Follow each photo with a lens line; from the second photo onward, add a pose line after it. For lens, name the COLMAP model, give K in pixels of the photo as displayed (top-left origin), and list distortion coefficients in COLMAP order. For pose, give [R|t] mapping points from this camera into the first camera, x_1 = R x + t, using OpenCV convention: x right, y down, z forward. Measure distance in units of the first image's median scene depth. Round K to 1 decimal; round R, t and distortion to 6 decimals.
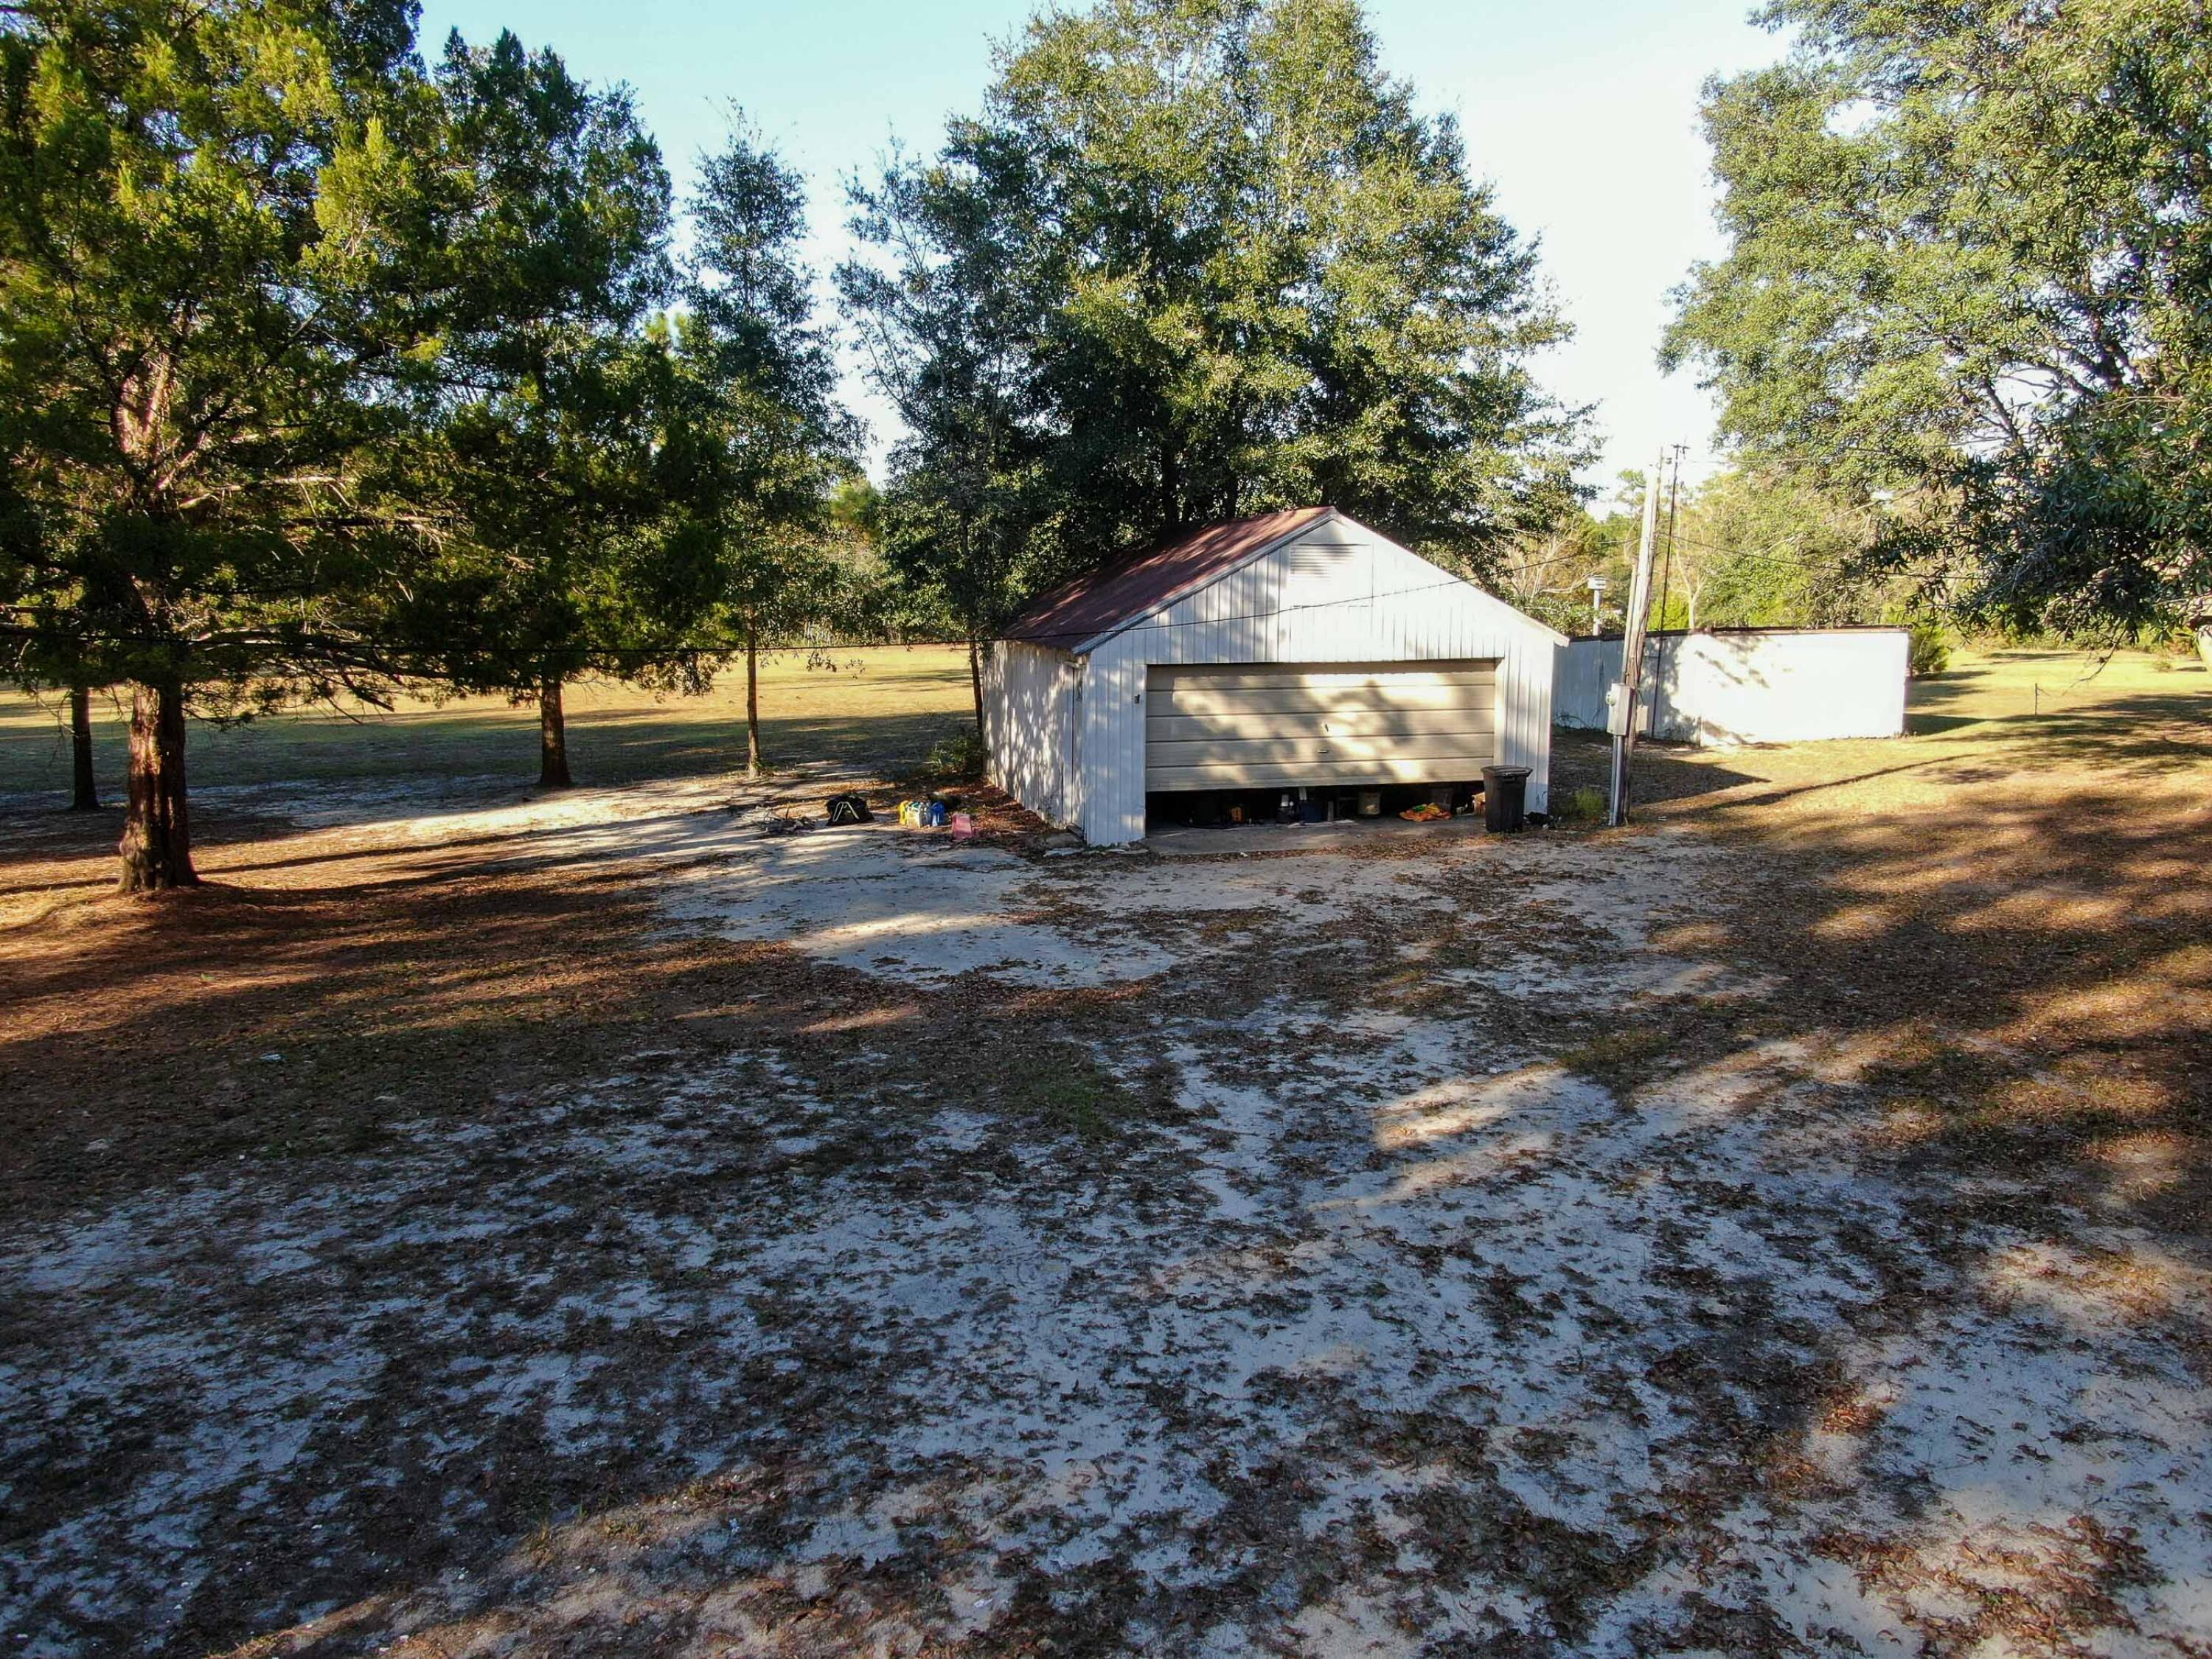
lens RADIAL K [[1583.2, 0, 1103.1], [0, 1583.2, 831.0], [0, 0, 1]] dist [-0.008416, -0.005741]
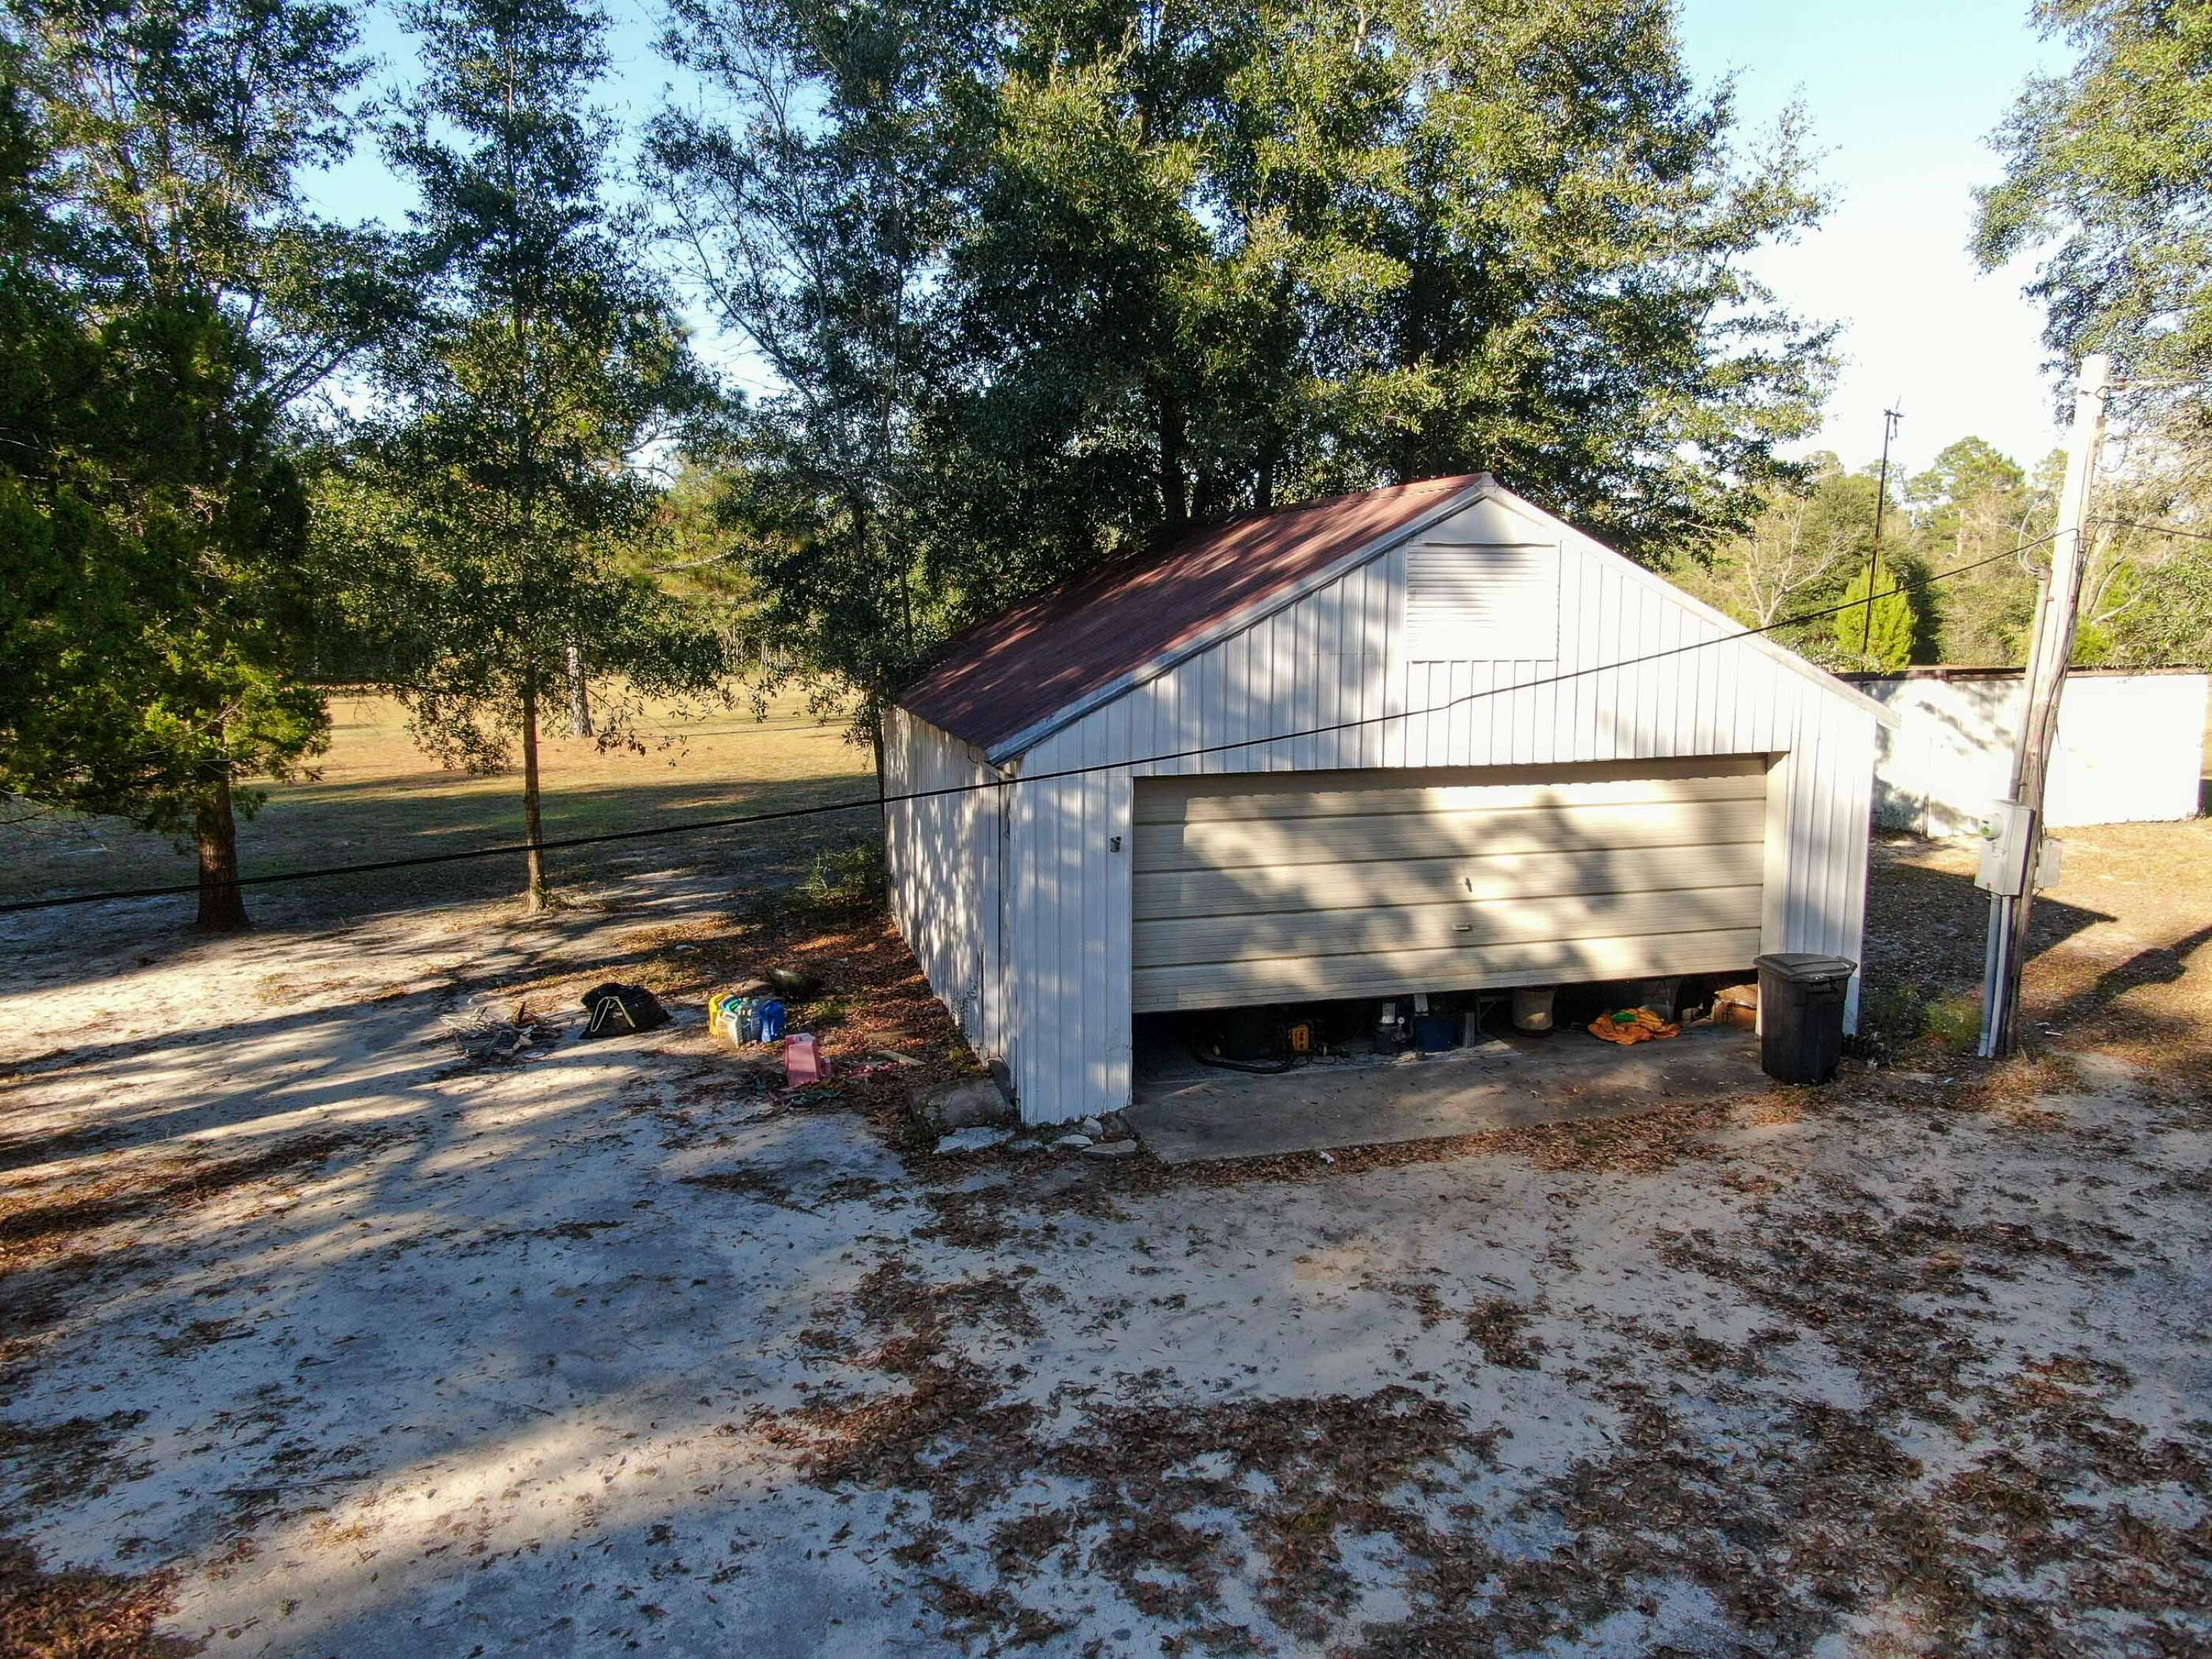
lens RADIAL K [[1583.2, 0, 1109.5], [0, 1583.2, 827.5], [0, 0, 1]] dist [-0.008416, -0.005741]
pose [[0.999984, -0.003524, 0.004344, 0.015859], [0.003576, 0.999922, -0.011969, -0.075261], [-0.004302, 0.011984, 0.999919, 0.441155]]
